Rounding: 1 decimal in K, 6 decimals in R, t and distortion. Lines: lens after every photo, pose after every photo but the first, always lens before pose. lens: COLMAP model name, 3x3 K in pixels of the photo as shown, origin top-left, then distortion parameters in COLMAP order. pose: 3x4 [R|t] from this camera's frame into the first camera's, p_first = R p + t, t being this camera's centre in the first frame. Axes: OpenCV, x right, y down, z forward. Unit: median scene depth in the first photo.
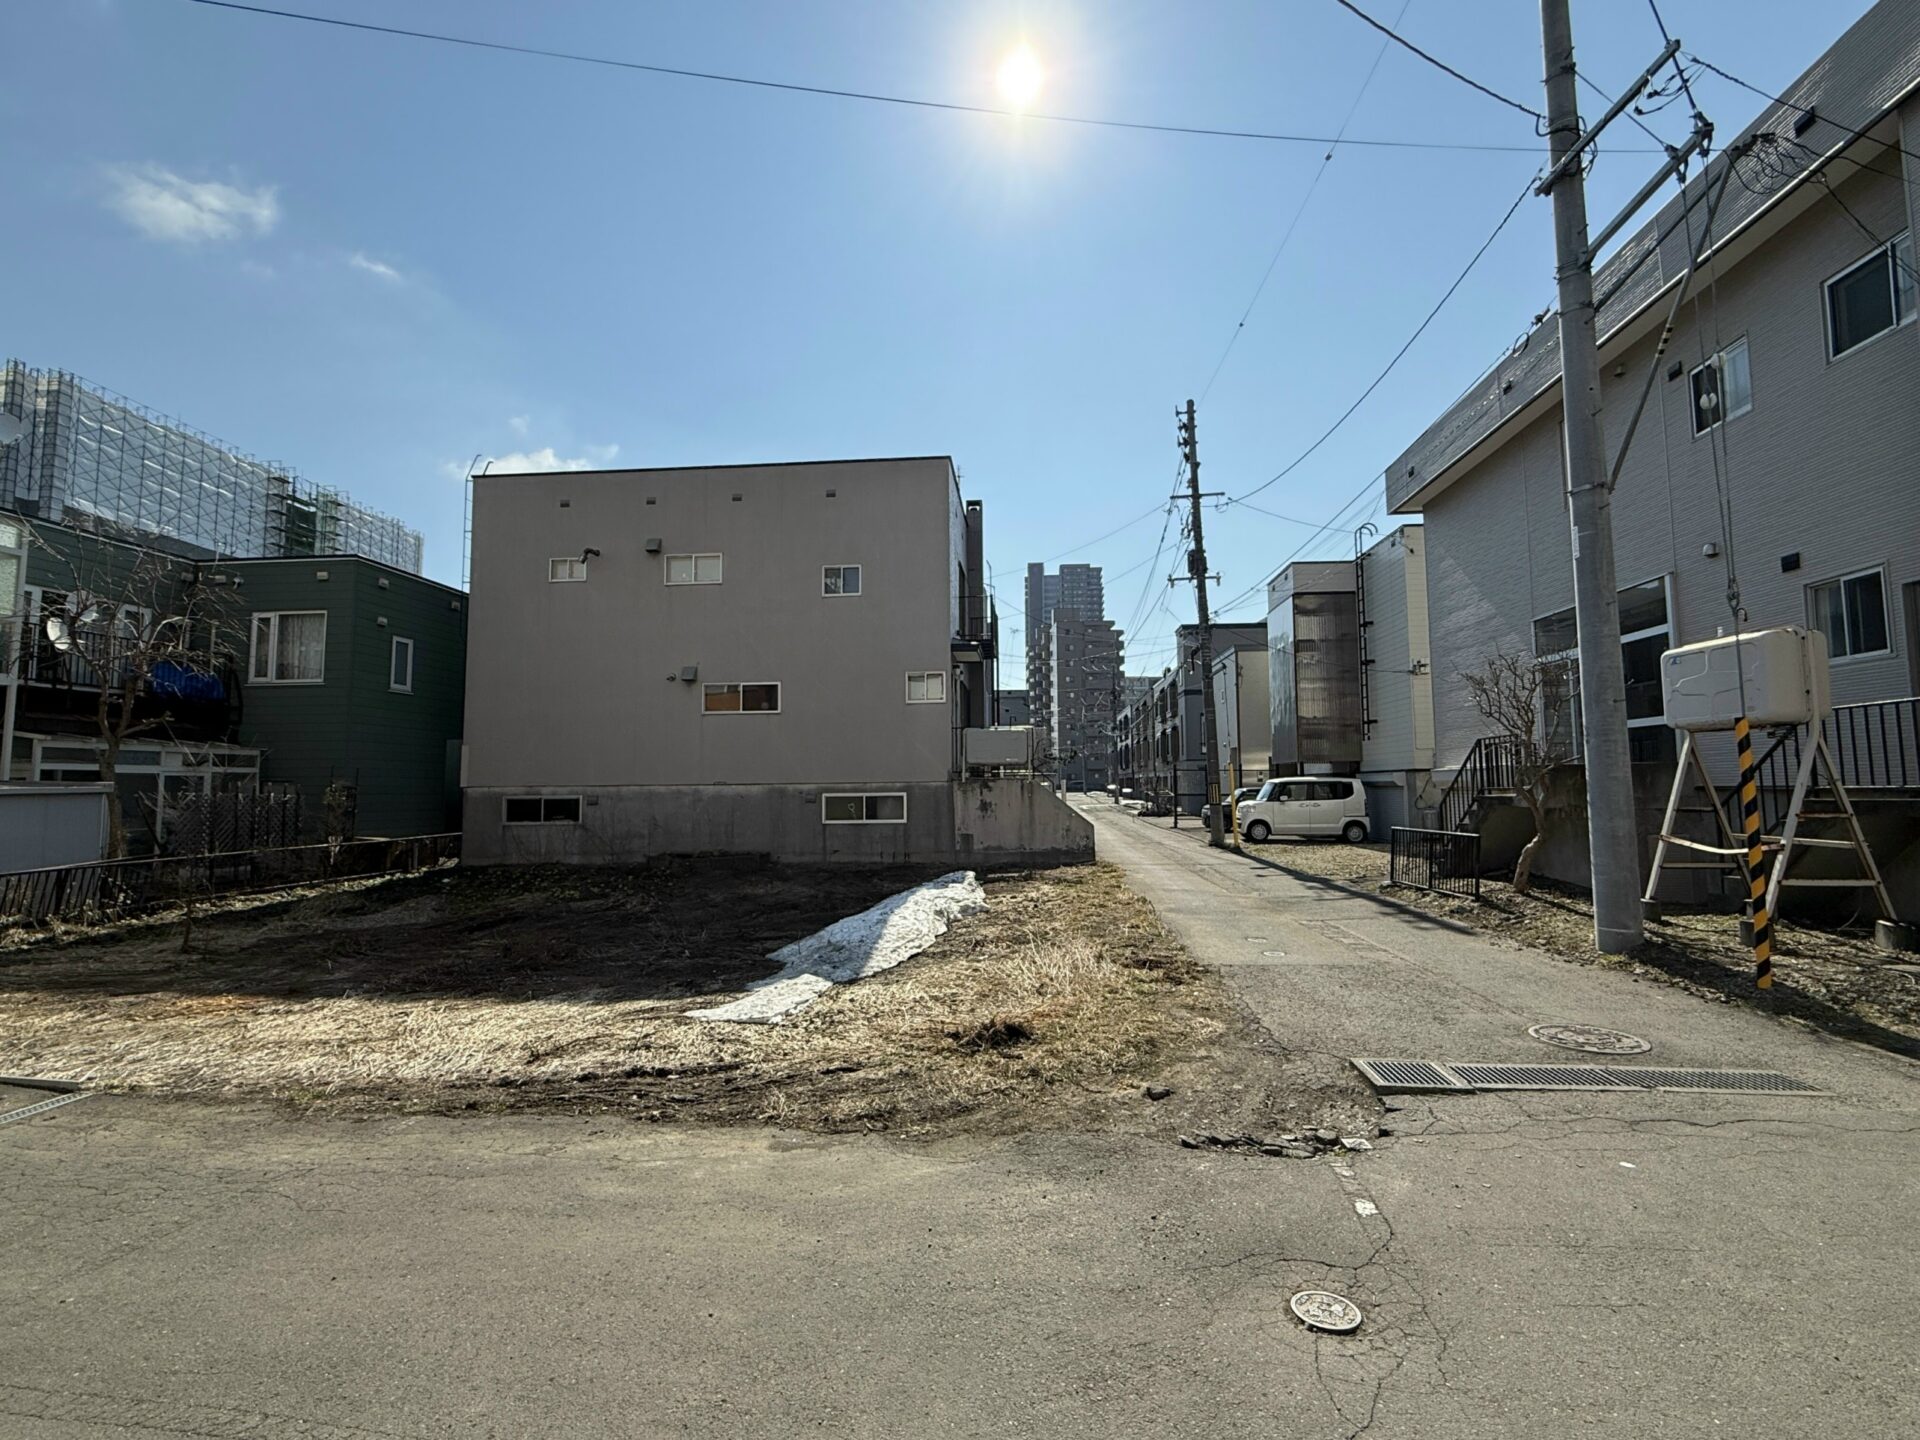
lens RADIAL K [[853.6, 0, 958.0], [0, 853.6, 712.3], [0, 0, 1]] dist [-0.010372, 0.000212]
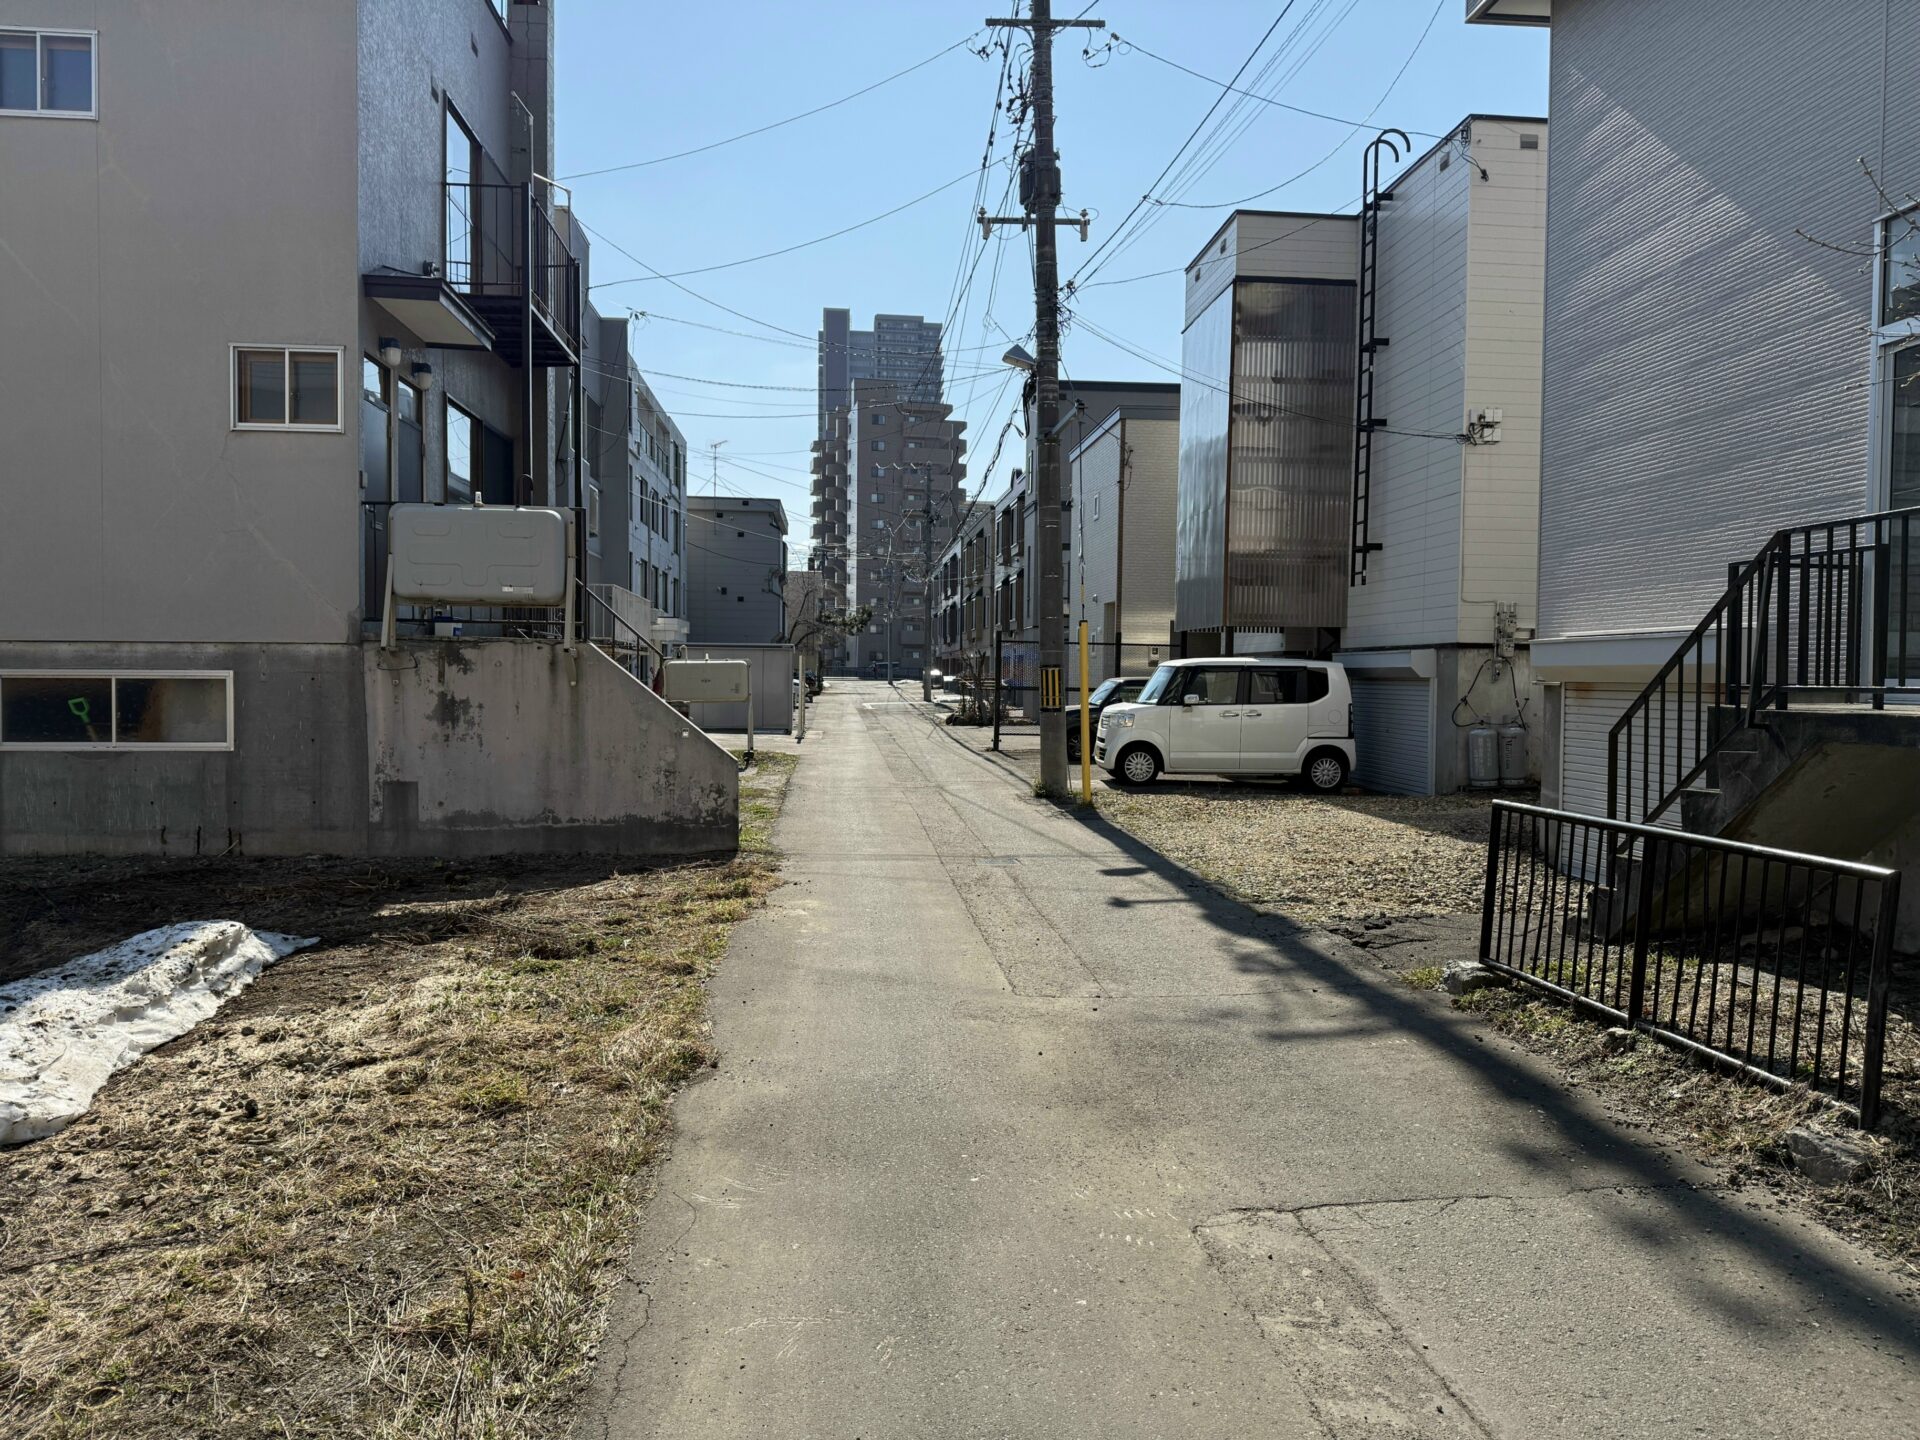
lens RADIAL K [[1321.0, 0, 960.1], [0, 1321.0, 713.7], [0, 0, 1]] dist [0.002979, -0.010378]
pose [[0.982572, 0.012948, 0.185430, 0.125658], [-0.034985, 0.992624, 0.116073, 0.029378], [-0.182560, -0.120537, 0.975778, 0.320794]]
